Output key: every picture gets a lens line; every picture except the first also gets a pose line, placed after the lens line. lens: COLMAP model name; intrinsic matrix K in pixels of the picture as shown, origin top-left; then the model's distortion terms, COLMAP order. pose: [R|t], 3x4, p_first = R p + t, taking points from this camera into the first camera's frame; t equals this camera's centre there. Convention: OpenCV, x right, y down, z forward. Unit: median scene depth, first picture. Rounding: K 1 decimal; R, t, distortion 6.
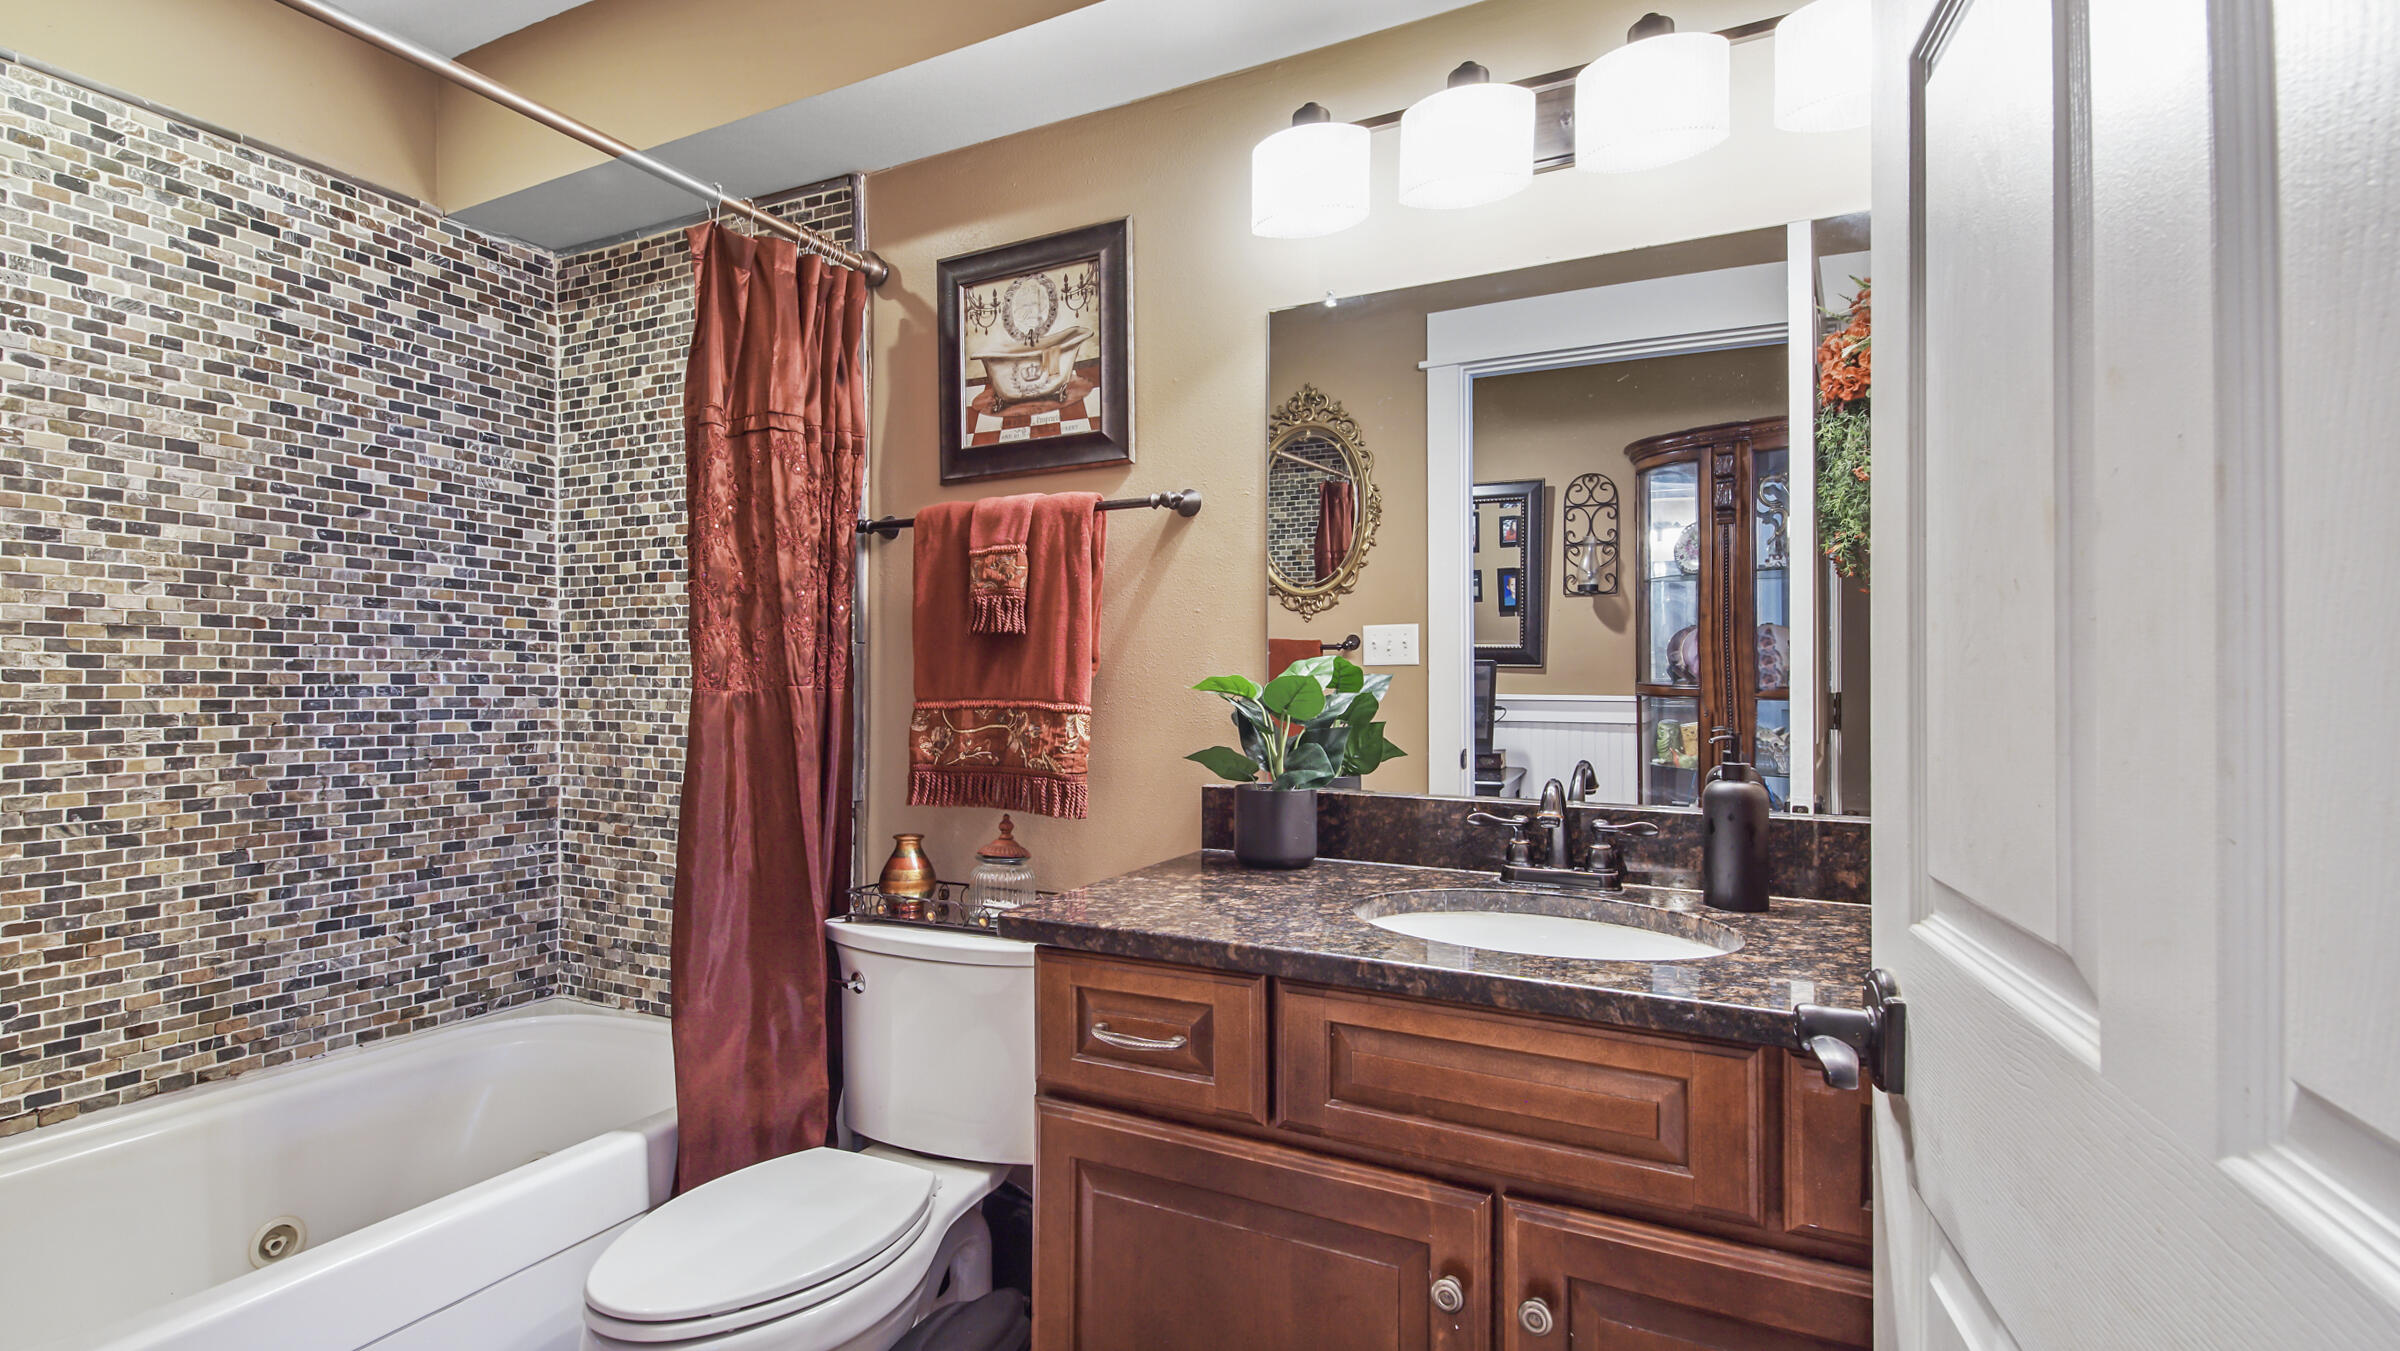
lens RADIAL K [[972.7, 0, 1200.0], [0, 972.7, 675.5], [0, 0, 1]] dist [0.022946, 0.000068]
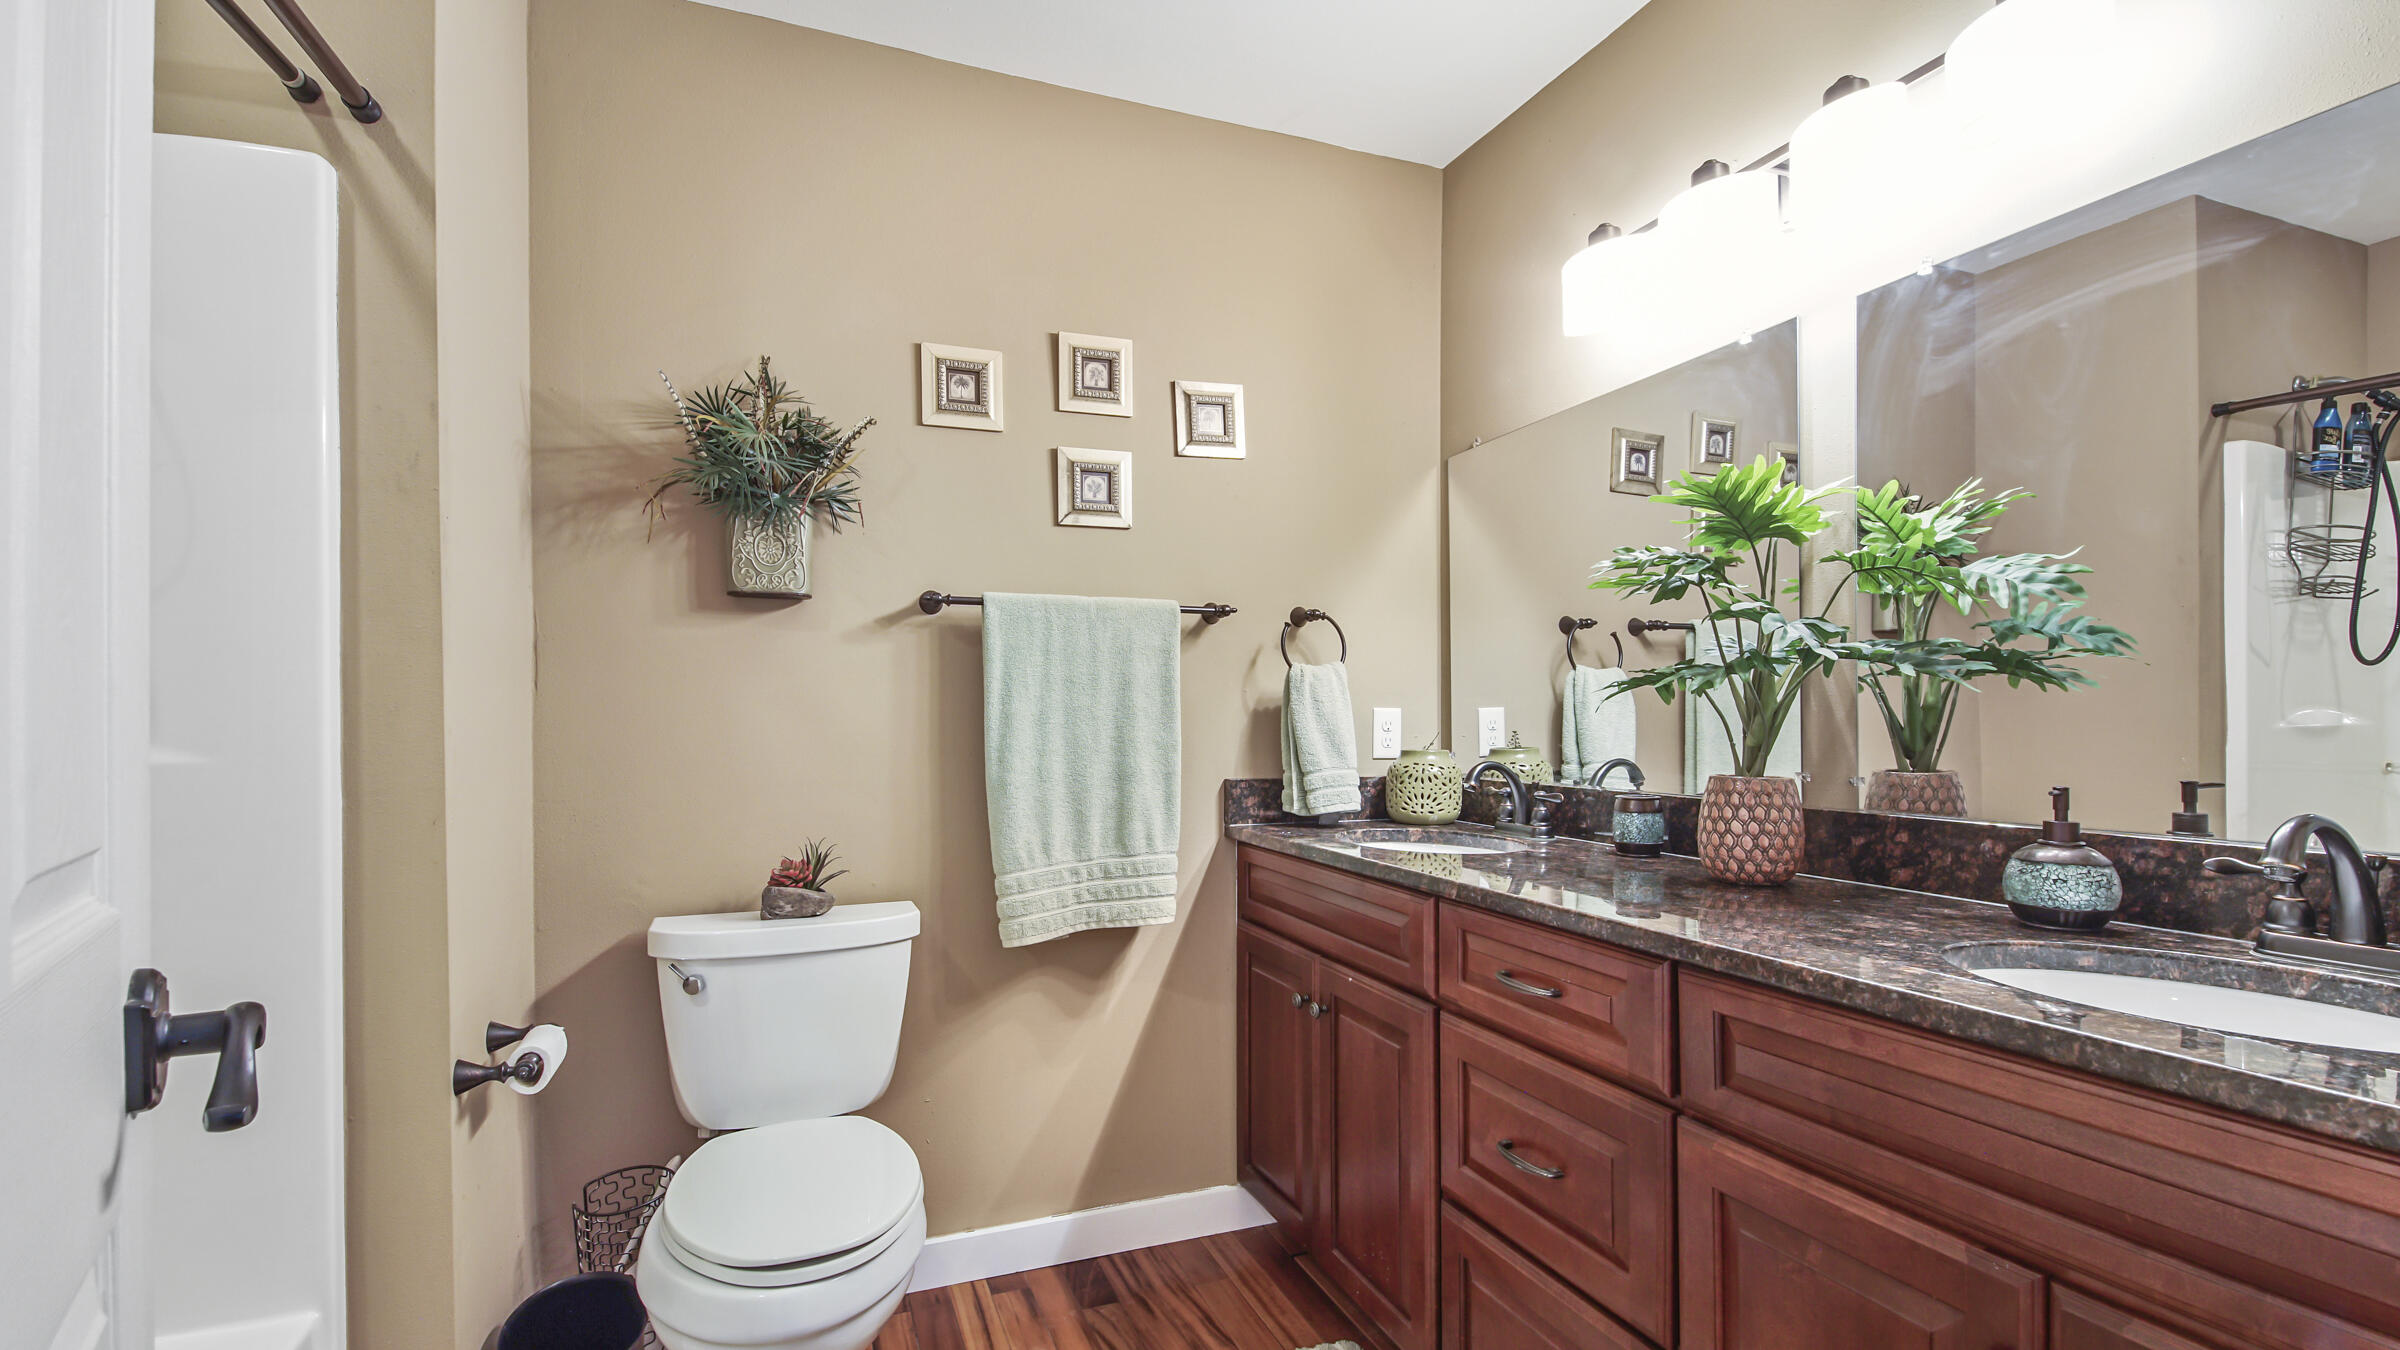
lens RADIAL K [[1035.0, 0, 1215.5], [0, 1035.0, 704.6], [0, 0, 1]] dist [0.016772, -0.012220]
pose [[0.725499, -0.022178, -0.687866, 0.528429], [0.029916, 0.999552, -0.000674, -0.003129], [0.687573, -0.020089, 0.725837, -0.226073]]
